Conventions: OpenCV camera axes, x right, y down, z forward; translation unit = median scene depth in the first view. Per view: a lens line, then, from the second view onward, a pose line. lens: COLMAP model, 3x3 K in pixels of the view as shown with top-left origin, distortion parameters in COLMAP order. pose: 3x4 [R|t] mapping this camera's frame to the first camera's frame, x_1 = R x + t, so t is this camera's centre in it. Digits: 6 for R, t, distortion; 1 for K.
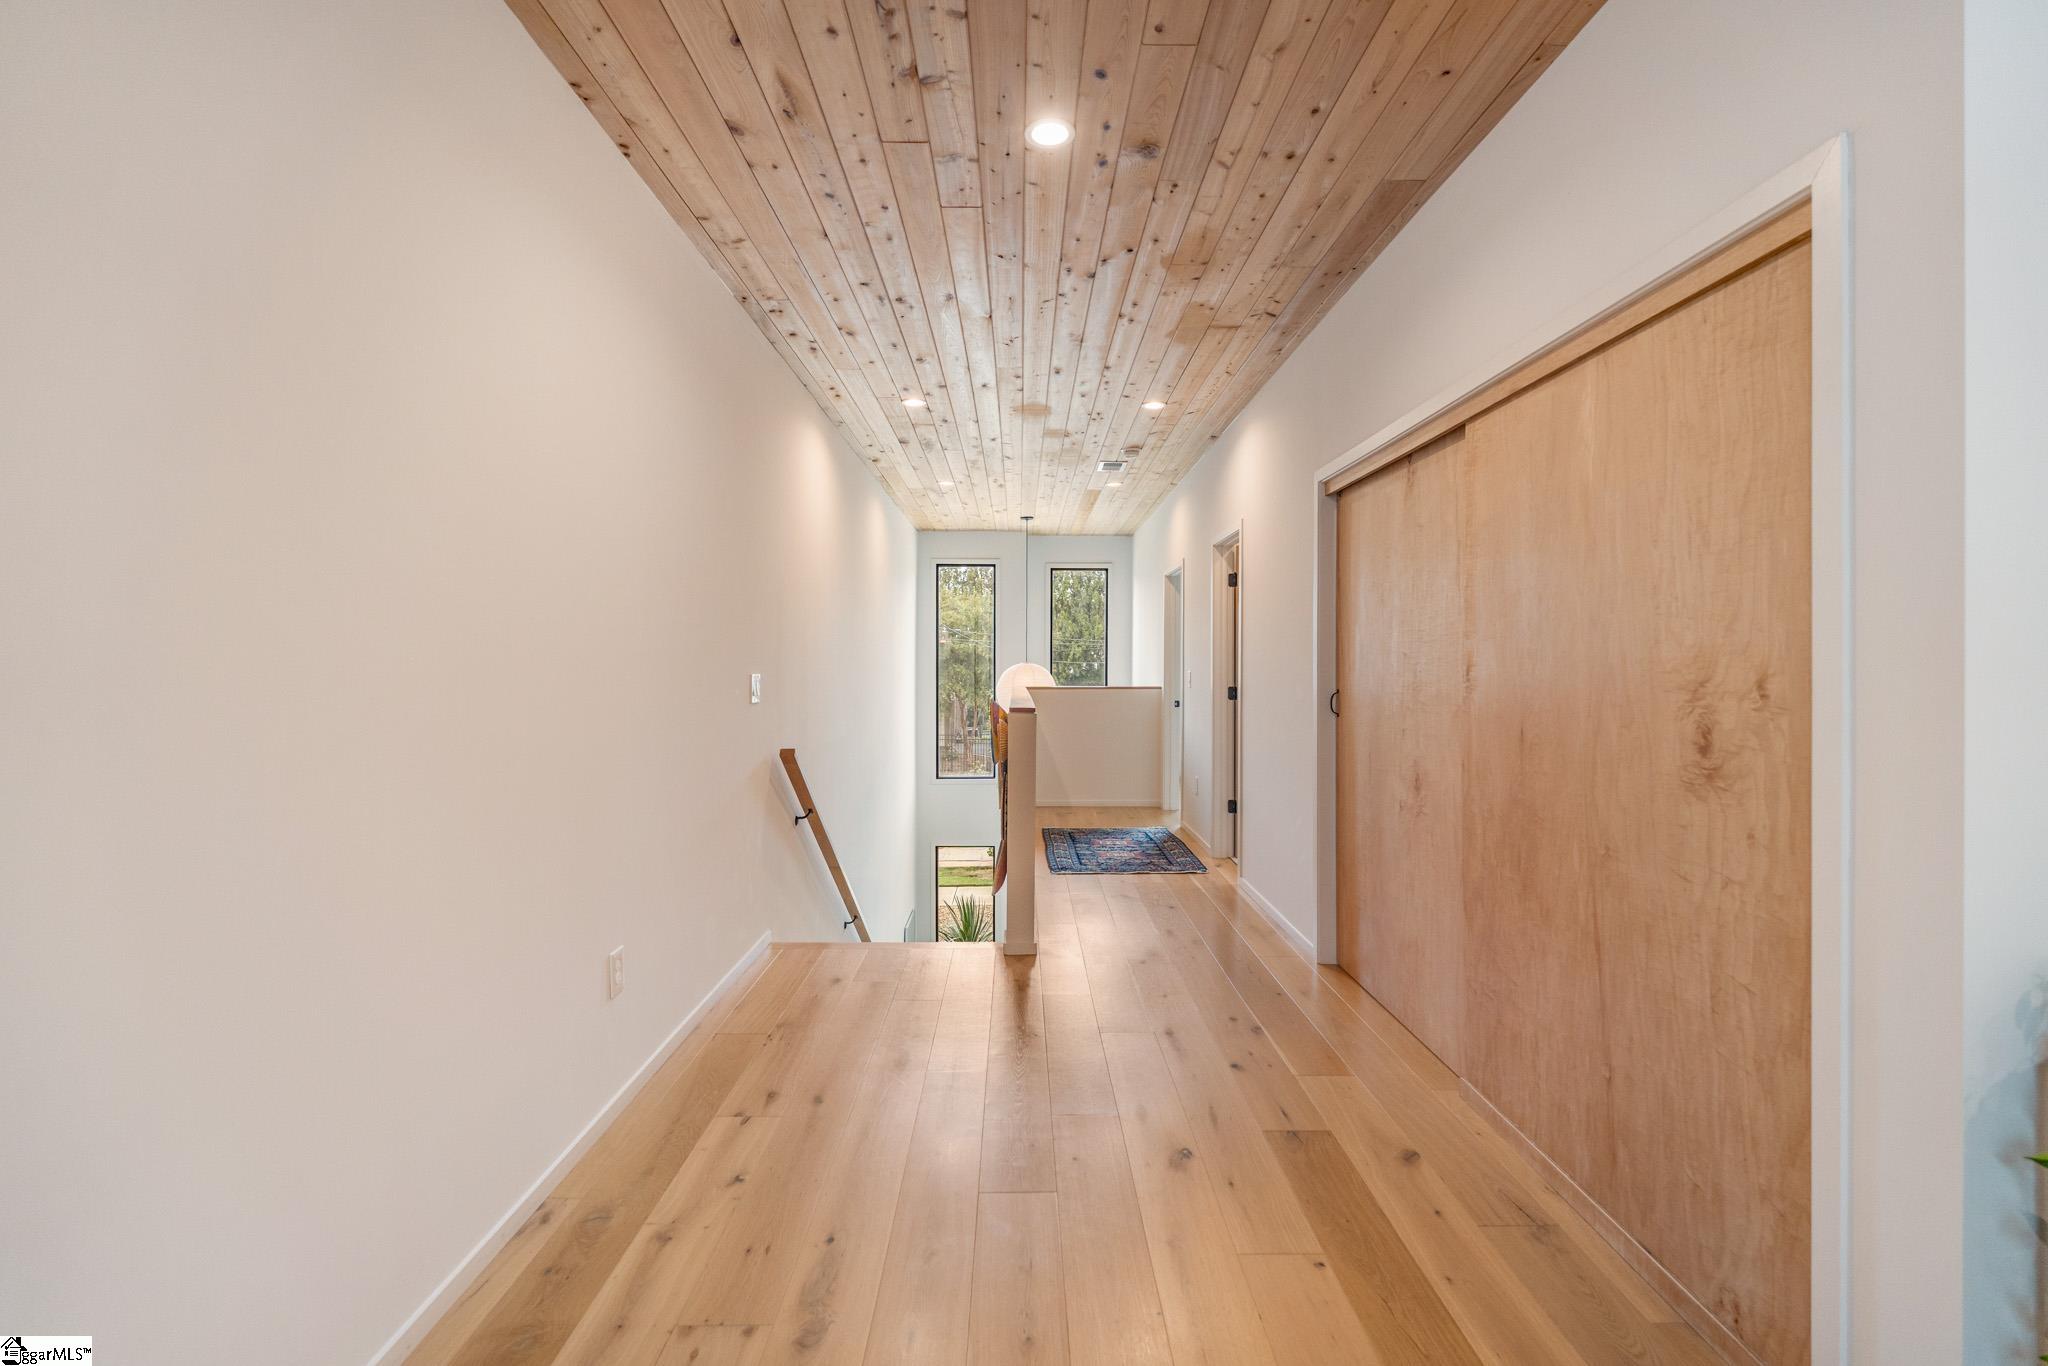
lens RADIAL K [[918.6, 0, 963.5], [0, 918.6, 667.7], [0, 0, 1]] dist [-0.018464, -0.000117]
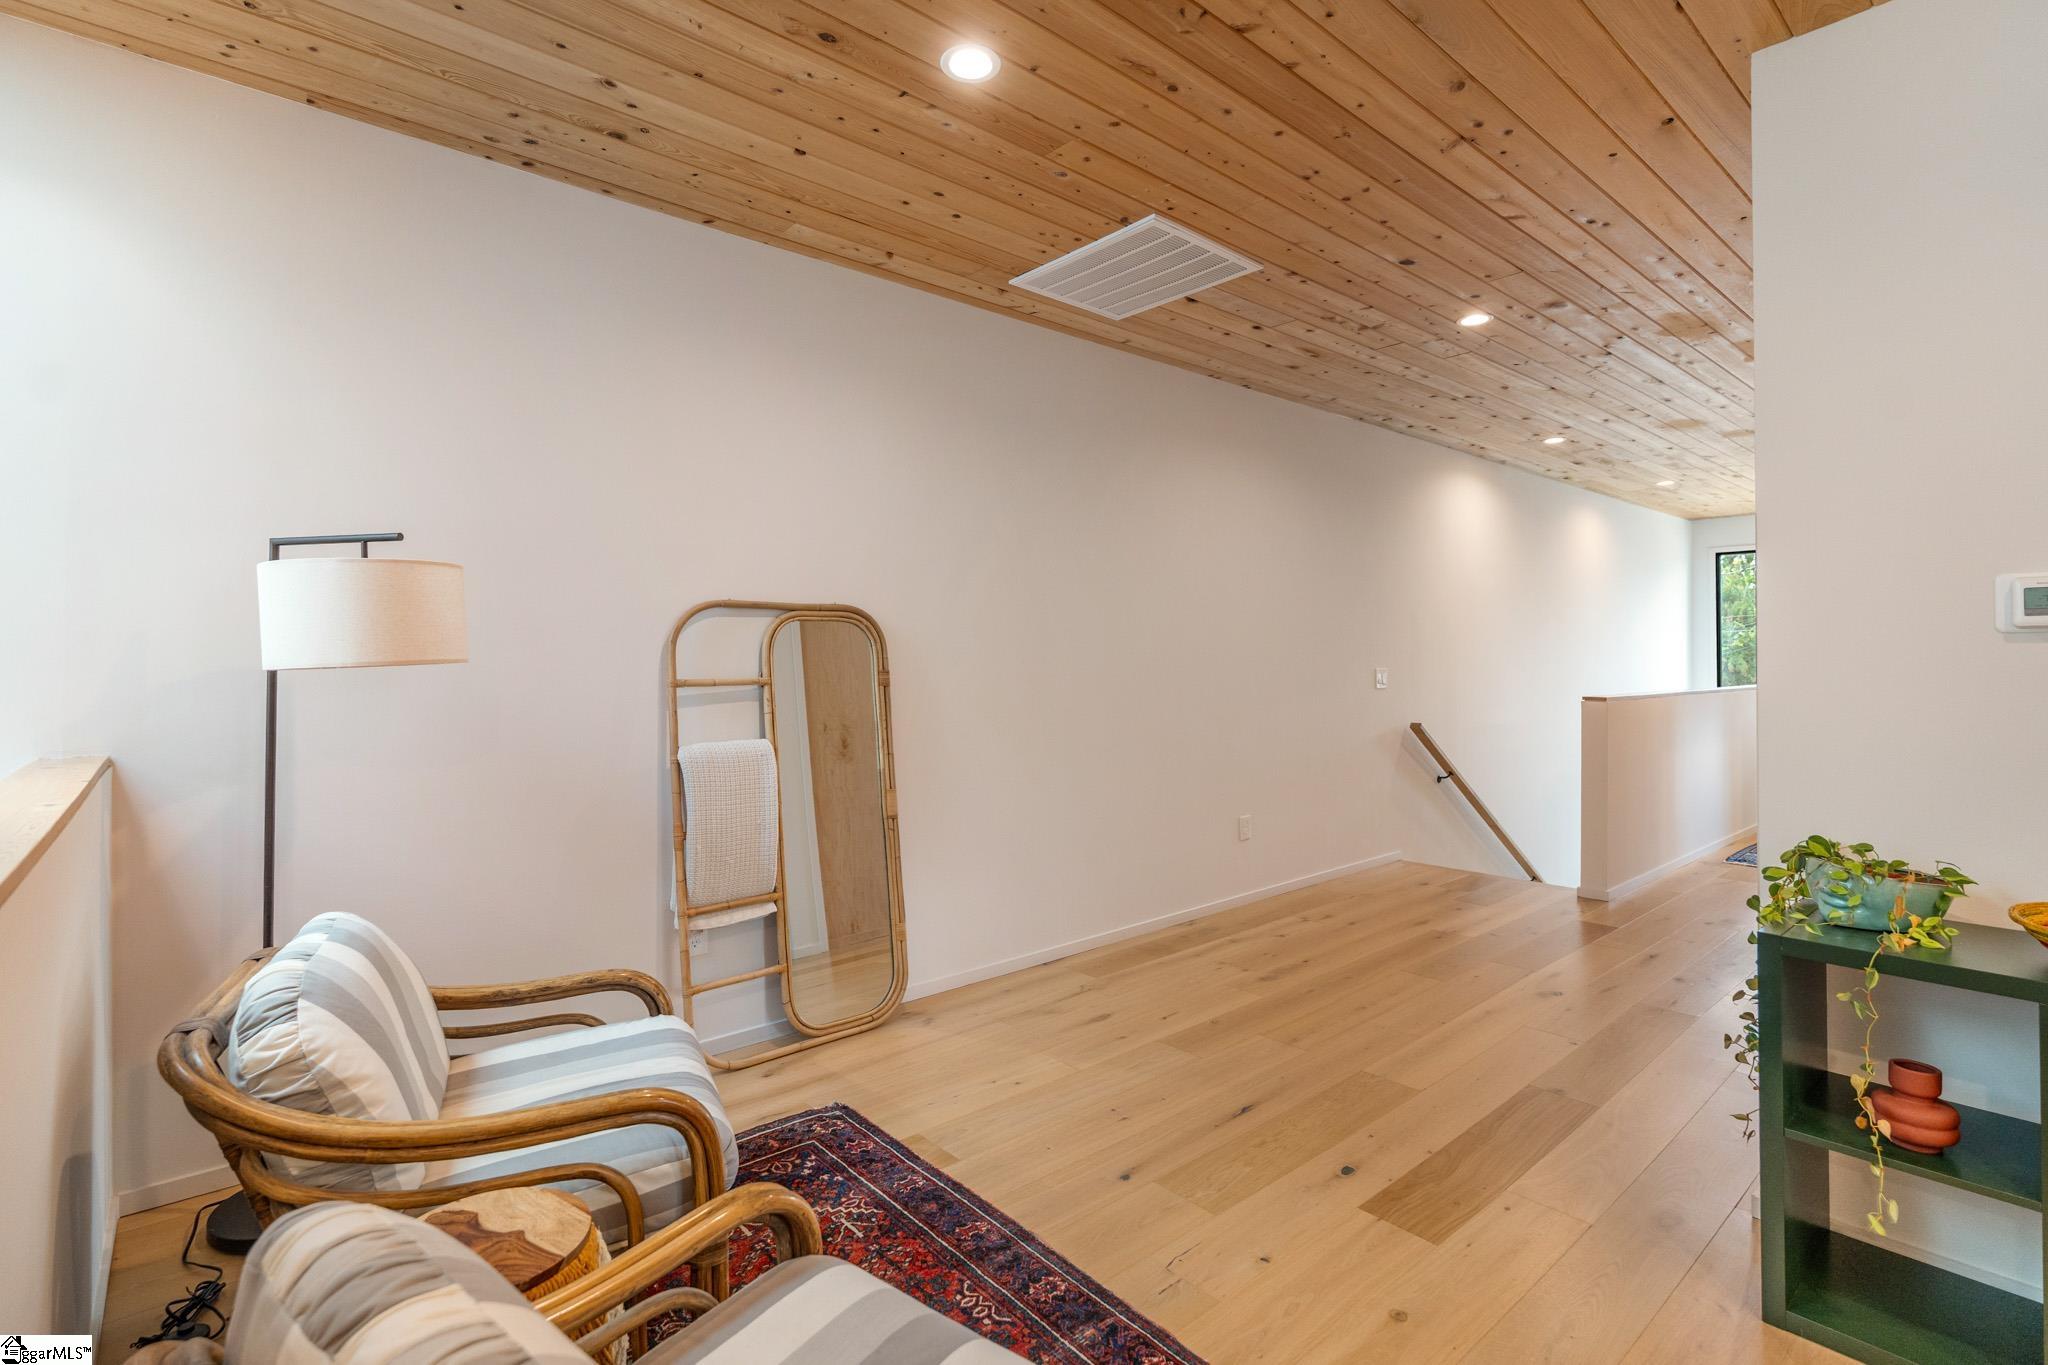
lens RADIAL K [[918.6, 0, 1017.7], [0, 918.6, 669.4], [0, 0, 1]] dist [-0.018464, -0.000117]
pose [[0.661843, 0.001263, -0.749641, 0.480174], [0.005230, 0.999966, 0.006303, -0.004749], [0.749624, -0.008093, 0.661814, -0.392948]]
